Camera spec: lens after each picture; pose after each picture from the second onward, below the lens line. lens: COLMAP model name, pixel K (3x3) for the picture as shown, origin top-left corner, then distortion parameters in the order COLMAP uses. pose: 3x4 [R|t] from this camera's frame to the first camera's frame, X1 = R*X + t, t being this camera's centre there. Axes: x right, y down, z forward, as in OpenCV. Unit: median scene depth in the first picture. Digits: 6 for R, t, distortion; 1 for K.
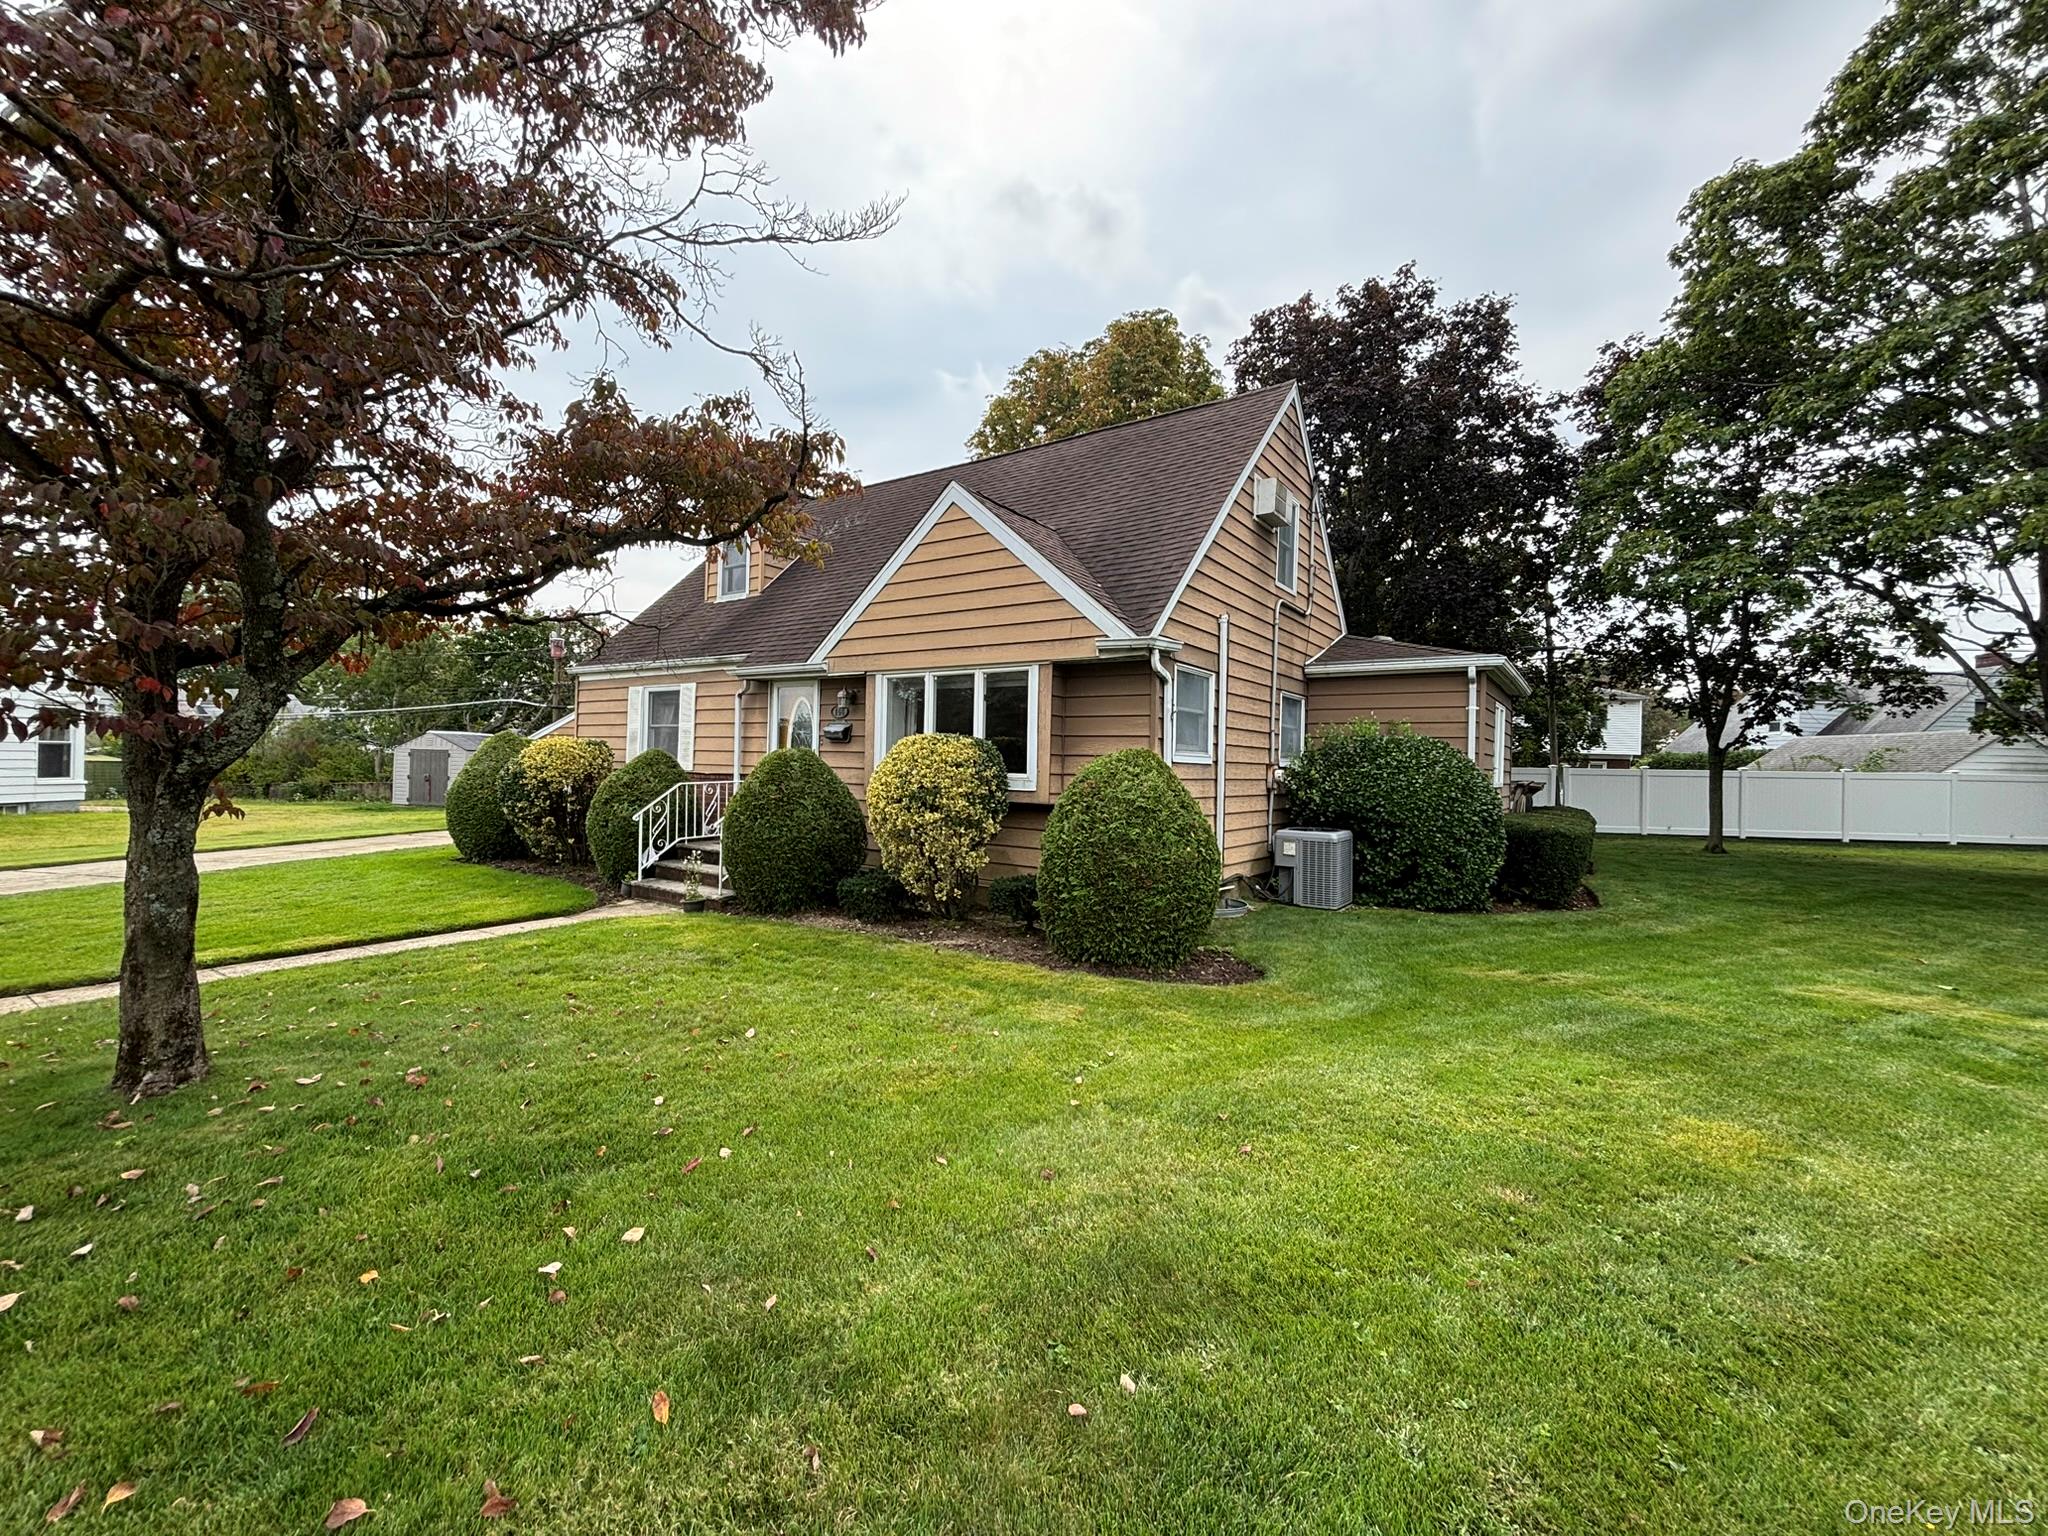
lens RADIAL K [[827.1, 0, 1020.8], [0, 827.1, 747.8], [0, 0, 1]] dist [0.005943, -0.001694]
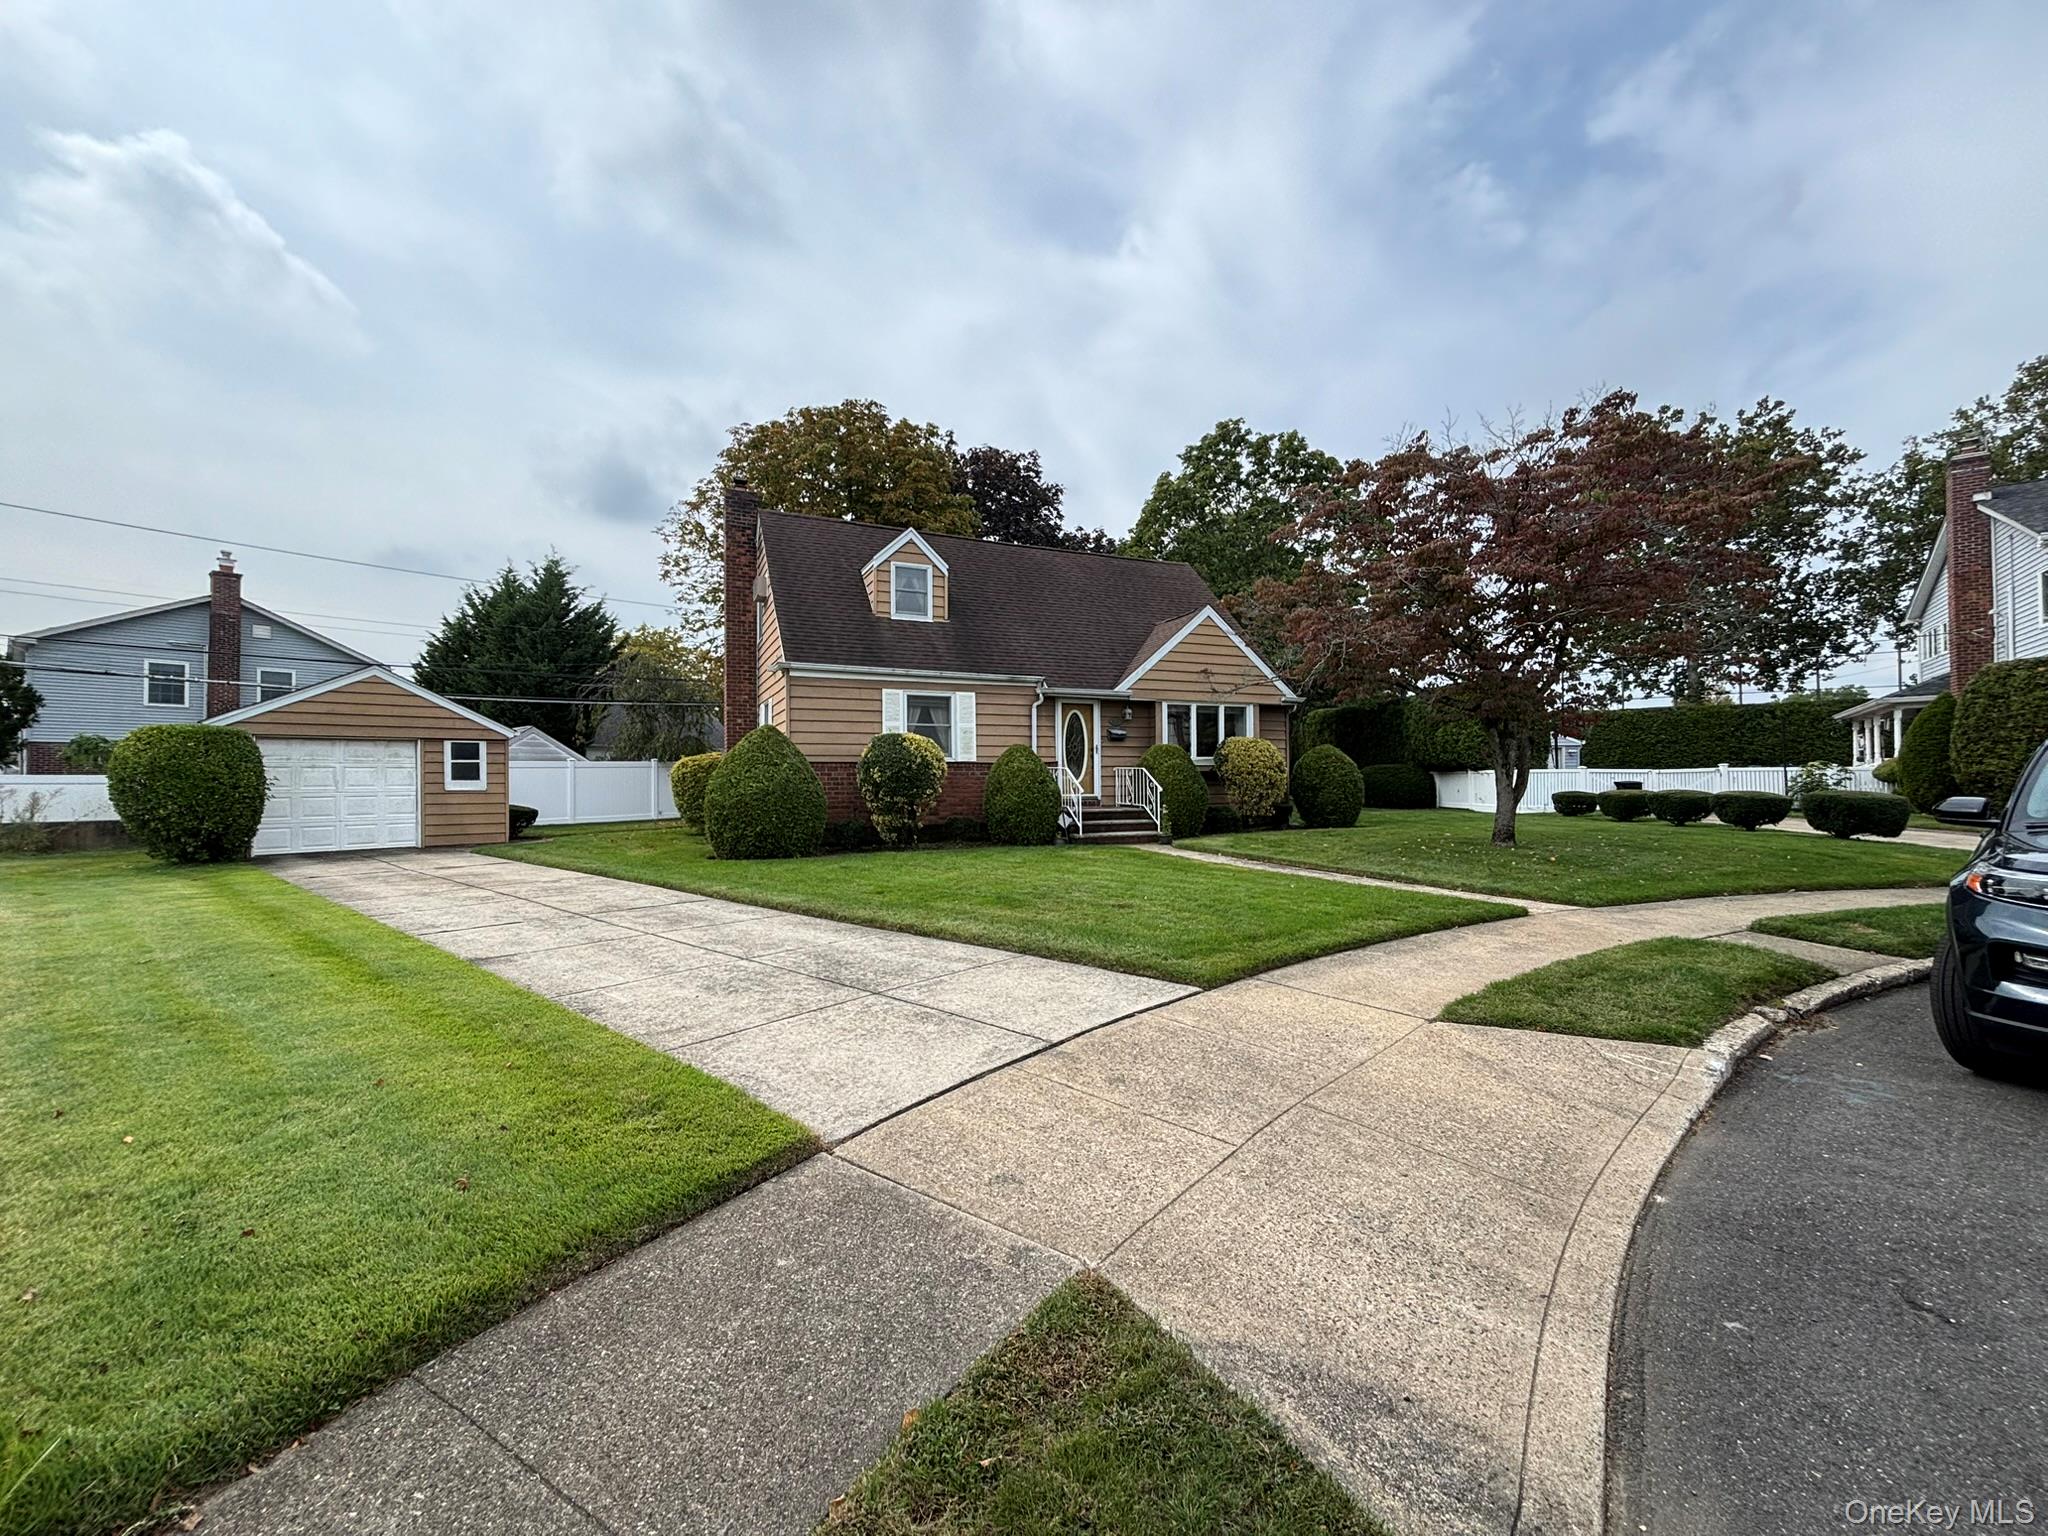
lens RADIAL K [[827.1, 0, 1028.9], [0, 827.1, 736.9], [0, 0, 1]] dist [0.005943, -0.001694]
pose [[0.510844, 0.015813, 0.859528, -1.689605], [0.002909, 0.999793, -0.020122, 0.018042], [-0.859668, 0.012779, 0.510693, 0.331138]]
